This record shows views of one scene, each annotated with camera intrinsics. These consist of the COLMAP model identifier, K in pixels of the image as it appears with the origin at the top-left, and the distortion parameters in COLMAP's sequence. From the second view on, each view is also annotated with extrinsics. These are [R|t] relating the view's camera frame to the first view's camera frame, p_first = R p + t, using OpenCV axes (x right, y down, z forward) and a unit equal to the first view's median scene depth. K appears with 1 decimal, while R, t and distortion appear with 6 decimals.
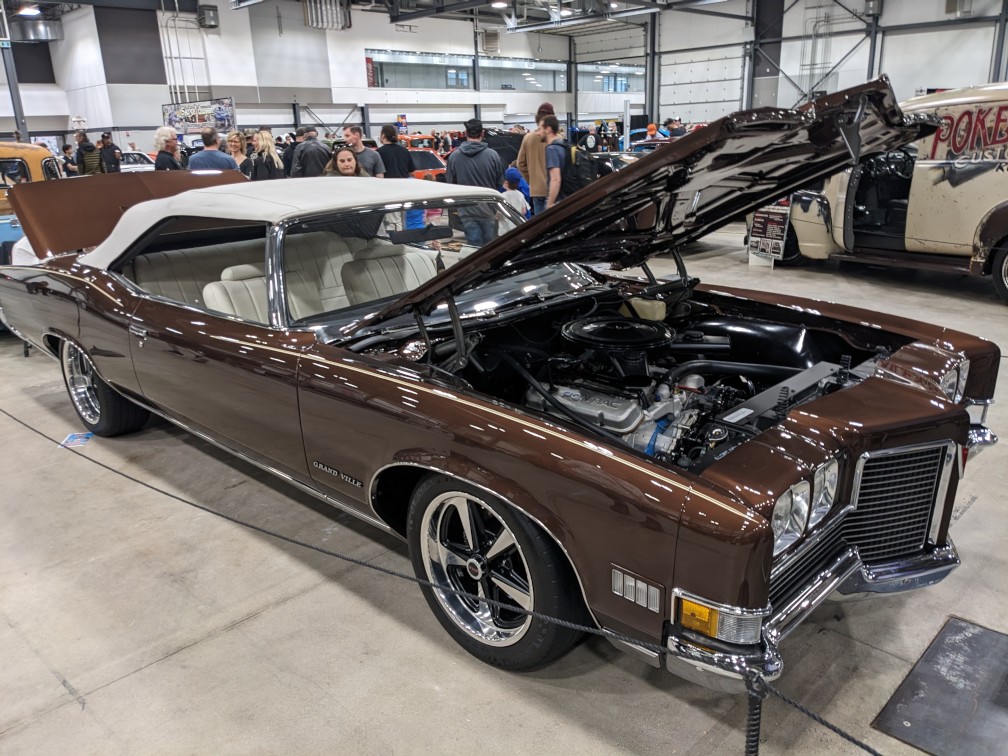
lens RADIAL K [[784.6, 0, 504.0], [0, 784.6, 378.0], [0, 0, 1]] dist [0.048246, 0.001072]
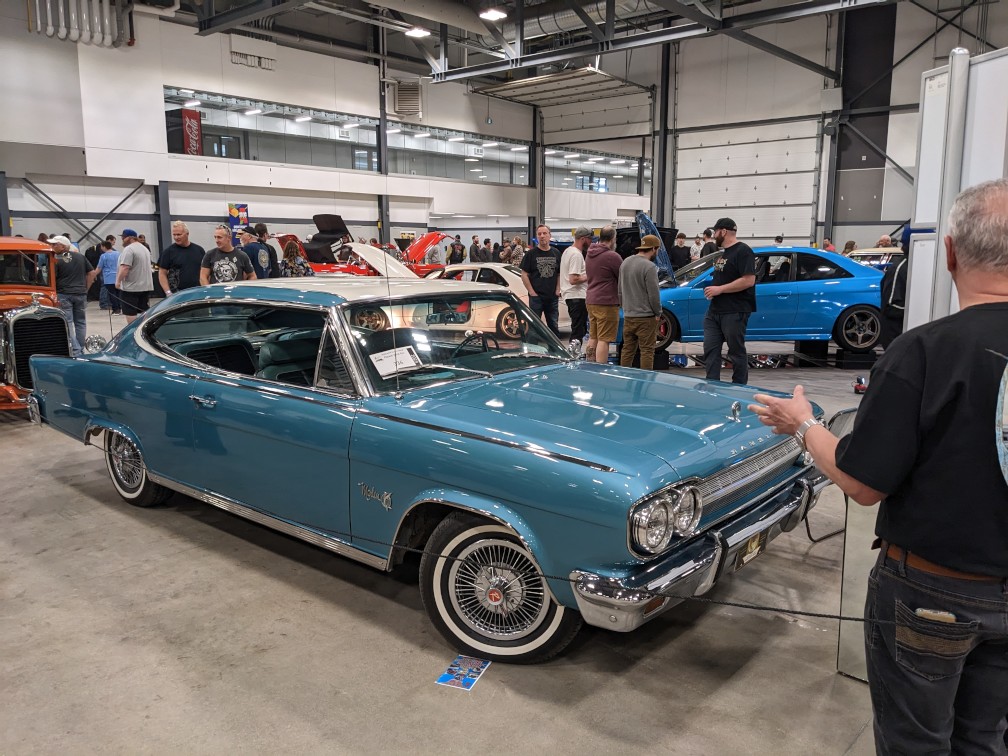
lens RADIAL K [[811.3, 0, 504.0], [0, 811.3, 378.0], [0, 0, 1]] dist [0.003323, -0.006976]
pose [[0.998248, 0.025465, 0.053400, 0.031557], [-0.017718, 0.989876, -0.140823, -0.128340], [-0.056446, 0.139630, 0.988594, 0.421003]]
